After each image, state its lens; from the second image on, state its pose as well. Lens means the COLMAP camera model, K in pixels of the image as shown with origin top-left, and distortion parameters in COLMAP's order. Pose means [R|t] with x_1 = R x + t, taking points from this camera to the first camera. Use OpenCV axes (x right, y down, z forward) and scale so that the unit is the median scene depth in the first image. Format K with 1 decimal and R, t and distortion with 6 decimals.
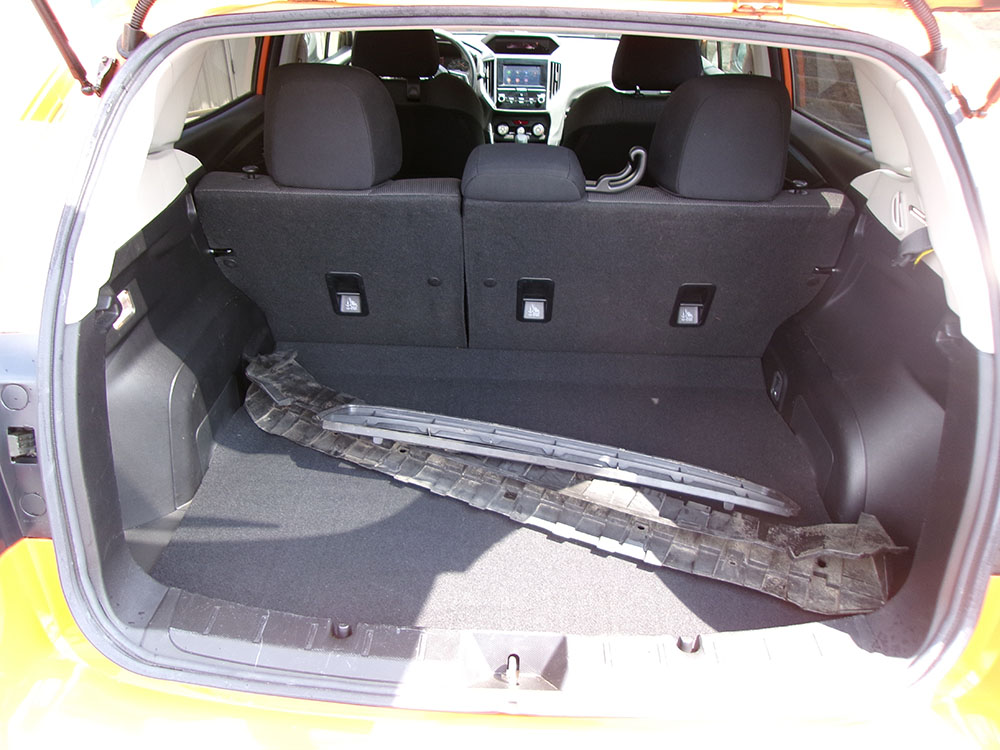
lens RADIAL K [[795.7, 0, 500.0], [0, 795.7, 375.0], [0, 0, 1]] dist [-0.037824, 0.058312]
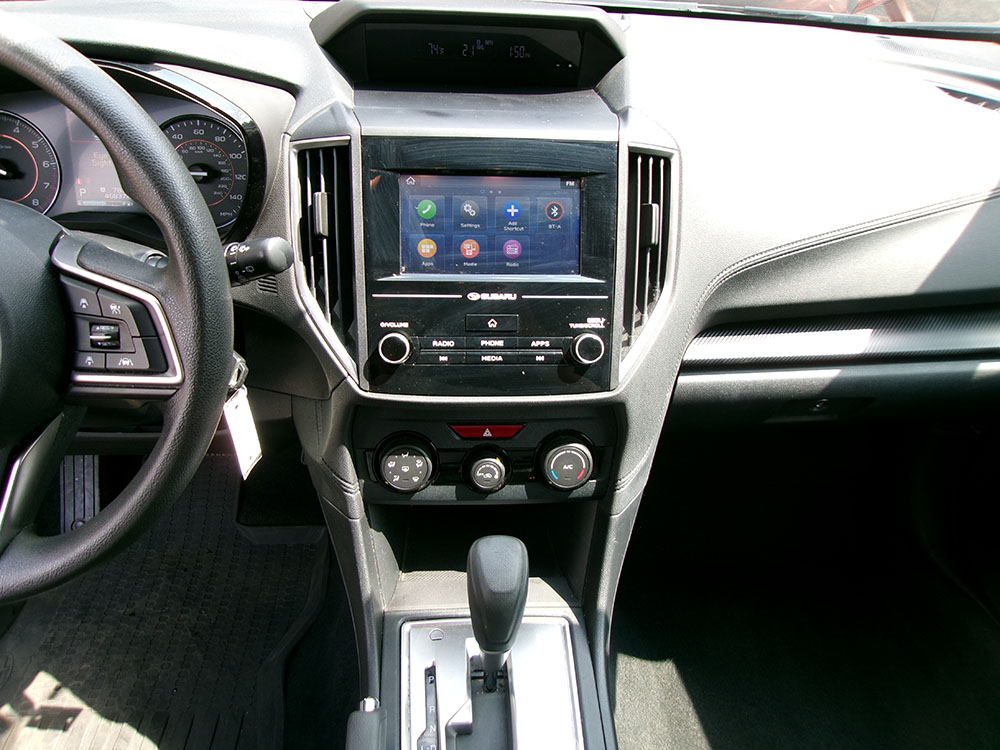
lens RADIAL K [[786.9, 0, 497.1], [0, 786.9, 369.6], [0, 0, 1]] dist [-0.000764, 0.006804]
pose [[0.994277, -0.030145, 0.102494, 0.007274], [0.023272, 0.997441, 0.067598, -0.354356], [-0.104269, -0.064826, 0.992434, 0.796409]]
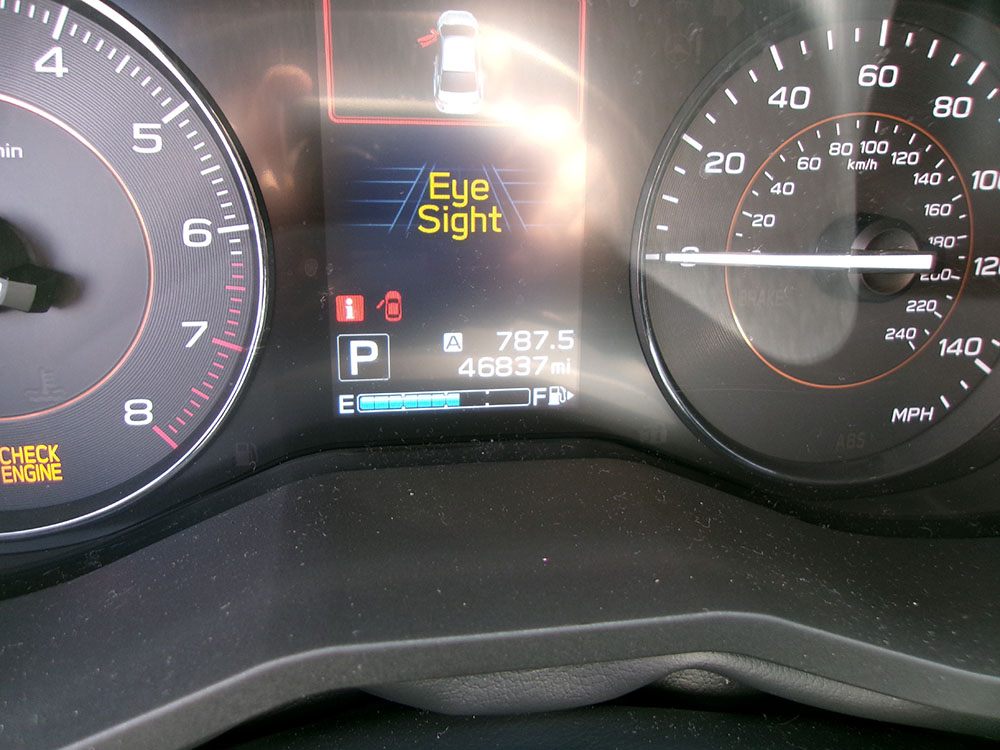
lens RADIAL K [[786.9, 0, 497.1], [0, 786.9, 369.6], [0, 0, 1]] dist [-0.000764, 0.006804]
pose [[0.980673, -0.059382, 0.186425, -0.088697], [0.055372, 0.998110, 0.026649, -0.393274], [-0.187655, -0.015812, 0.982108, 0.990178]]
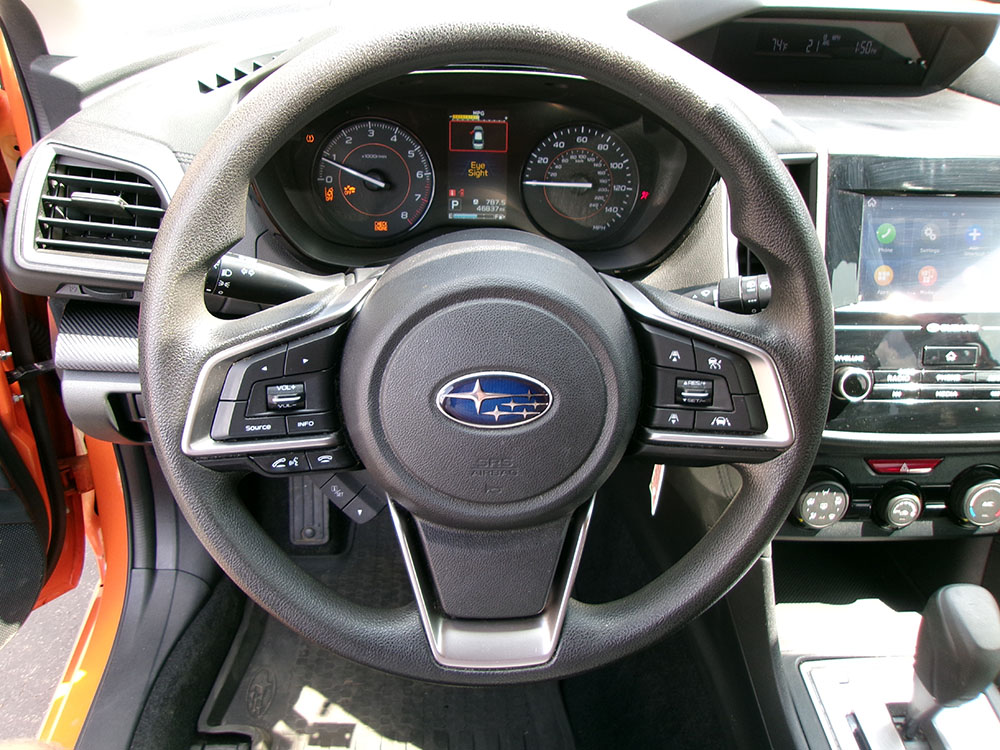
lens RADIAL K [[795.7, 0, 500.0], [0, 795.7, 375.0], [0, 0, 1]] dist [-0.037824, 0.058312]
pose [[0.994784, -0.028840, 0.097841, -0.097949], [0.017733, 0.993489, 0.112539, -0.371284], [-0.100450, -0.110217, 0.988818, 0.821008]]
